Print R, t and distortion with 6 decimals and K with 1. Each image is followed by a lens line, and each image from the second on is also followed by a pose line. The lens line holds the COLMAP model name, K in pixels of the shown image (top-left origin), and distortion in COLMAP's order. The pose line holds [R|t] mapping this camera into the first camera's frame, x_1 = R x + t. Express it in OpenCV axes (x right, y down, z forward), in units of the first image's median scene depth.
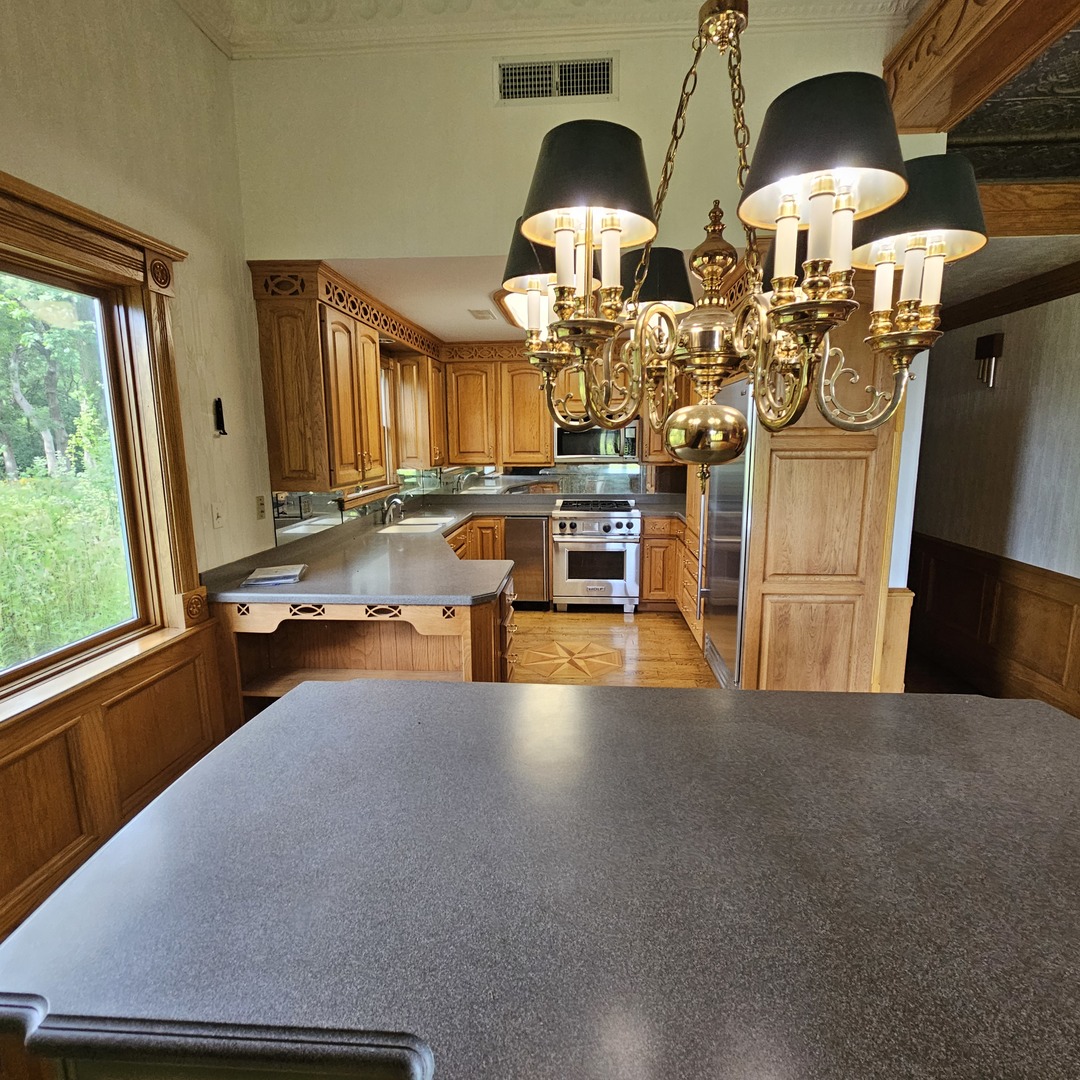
lens RADIAL K [[584.1, 0, 539.3], [0, 584.1, 540.5], [0, 0, 1]] dist [-0.005051, 0.000821]
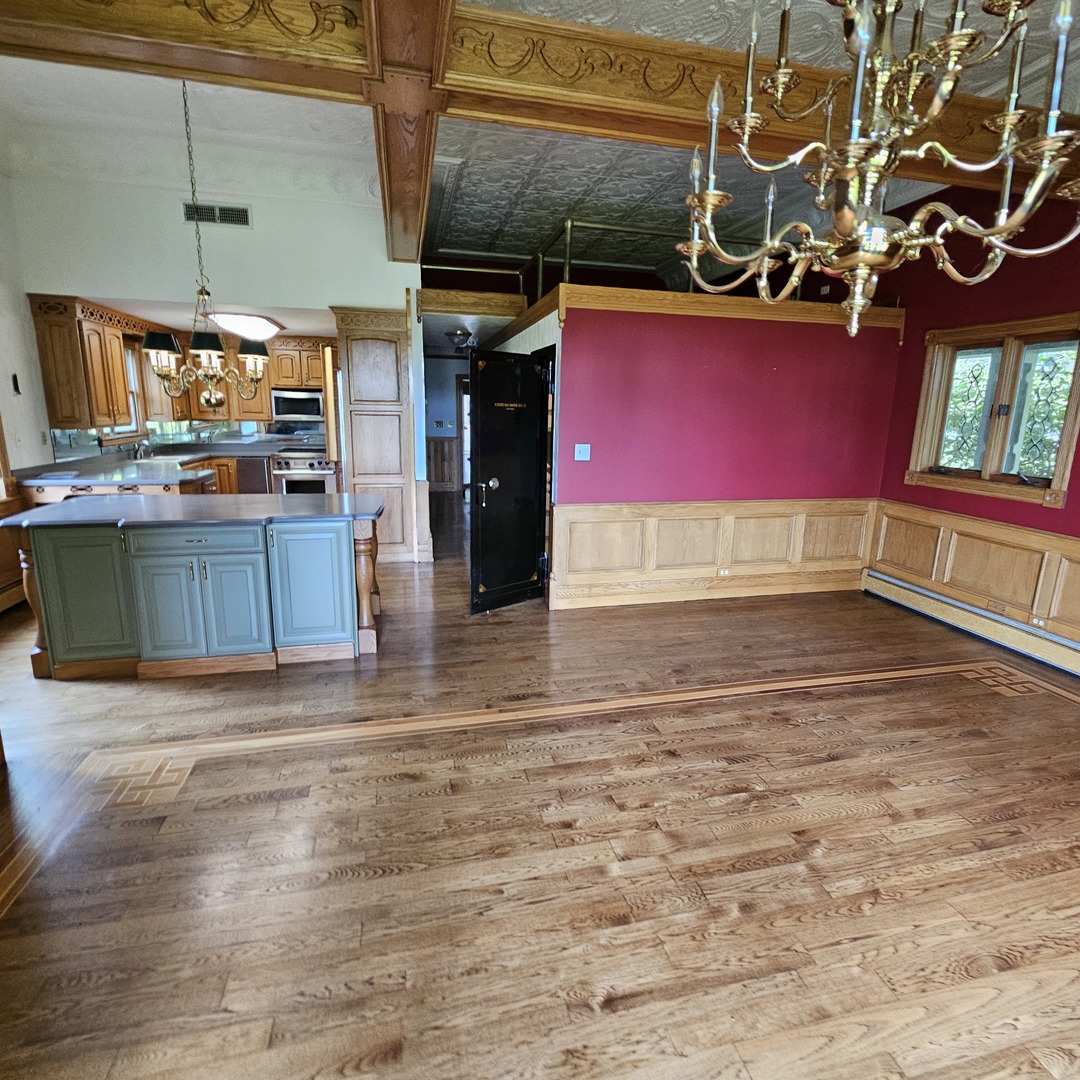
lens RADIAL K [[584.1, 0, 544.3], [0, 584.1, 534.2], [0, 0, 1]] dist [-0.005051, 0.000821]
pose [[0.949557, -0.041020, 0.310899, 0.324593], [0.028550, 0.998599, 0.044559, 0.166757], [-0.312291, -0.033435, 0.949398, -0.946989]]
